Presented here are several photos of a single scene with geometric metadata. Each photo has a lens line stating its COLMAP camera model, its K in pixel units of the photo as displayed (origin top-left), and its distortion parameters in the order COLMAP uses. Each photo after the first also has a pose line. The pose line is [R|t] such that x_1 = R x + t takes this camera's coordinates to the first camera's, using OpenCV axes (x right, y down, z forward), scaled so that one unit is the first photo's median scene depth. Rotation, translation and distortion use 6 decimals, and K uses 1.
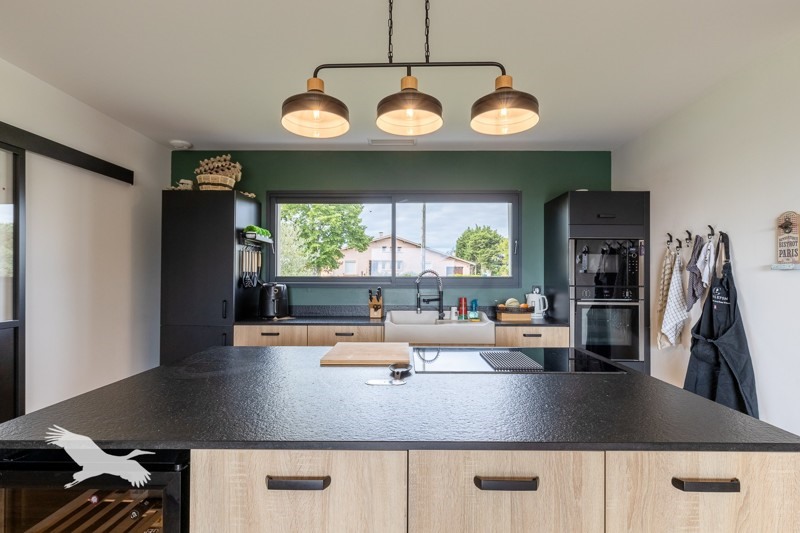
lens RADIAL K [[398.9, 0, 399.5], [0, 398.9, 274.2], [0, 0, 1]] dist [-0.006342, -0.000910]
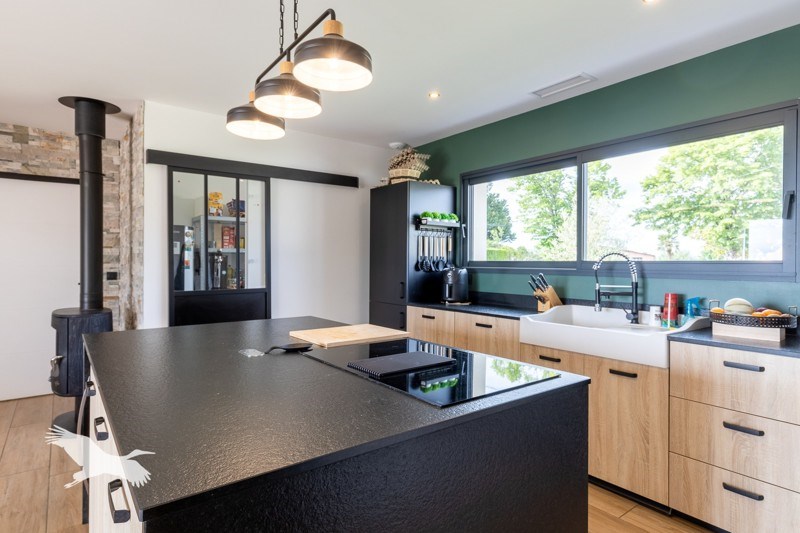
lens RADIAL K [[443.0, 0, 399.8], [0, 443.0, 262.7], [0, 0, 1]] dist [0.003411, 0.000374]
pose [[0.609001, 0.002375, -0.793166, 0.467539], [0.000479, 0.999994, 0.003362, 0.007046], [0.793169, -0.002428, 0.608997, 0.223796]]
